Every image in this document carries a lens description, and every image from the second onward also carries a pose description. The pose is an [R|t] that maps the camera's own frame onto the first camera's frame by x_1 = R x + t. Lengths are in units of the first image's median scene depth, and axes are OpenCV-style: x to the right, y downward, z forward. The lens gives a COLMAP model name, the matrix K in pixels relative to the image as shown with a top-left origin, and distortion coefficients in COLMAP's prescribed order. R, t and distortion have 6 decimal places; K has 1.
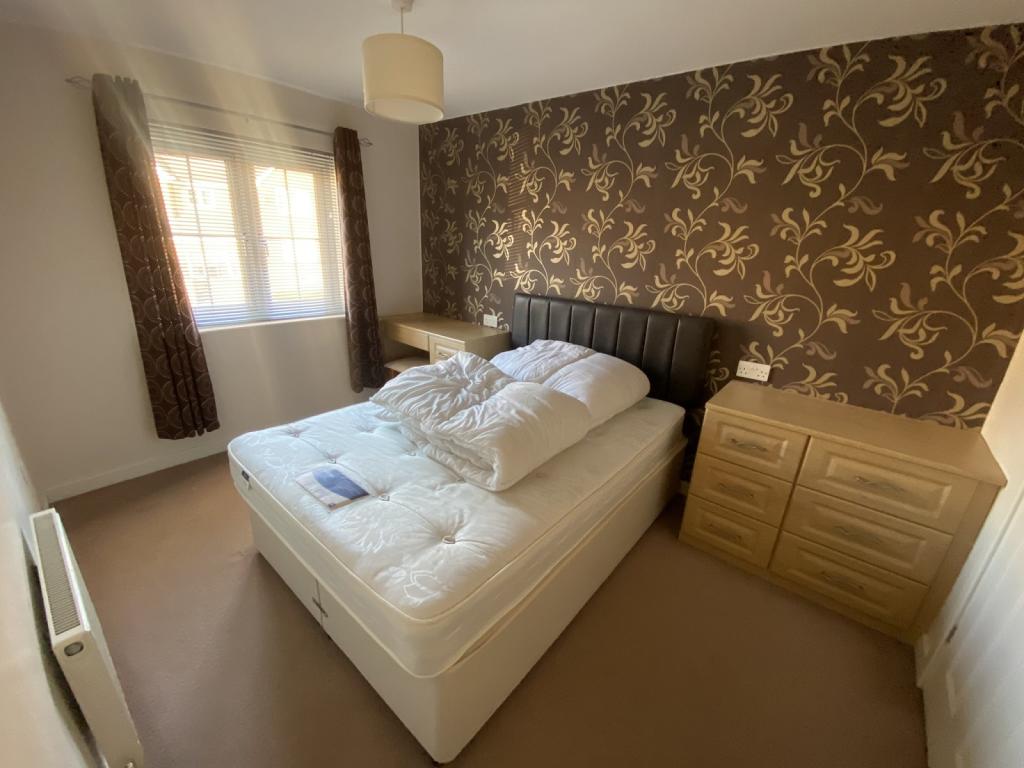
lens RADIAL K [[418.7, 0, 512.0], [0, 418.7, 384.0], [0, 0, 1]] dist [0.000539, -0.014874]
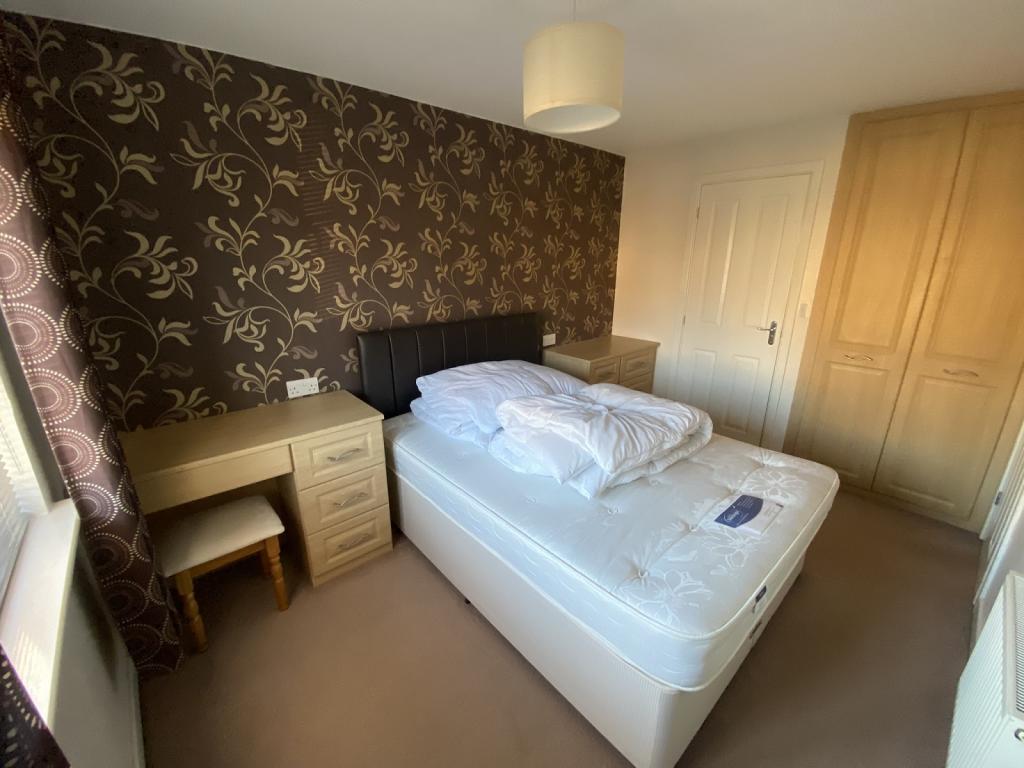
lens RADIAL K [[453.2, 0, 512.0], [0, 453.2, 420.9], [0, 0, 1]] dist [0.018093, -0.019818]
pose [[0.097287, -0.367430, 0.924949, -0.812665], [0.335066, 0.887198, 0.317192, -0.253473], [-0.937159, 0.279060, 0.209426, 0.629383]]
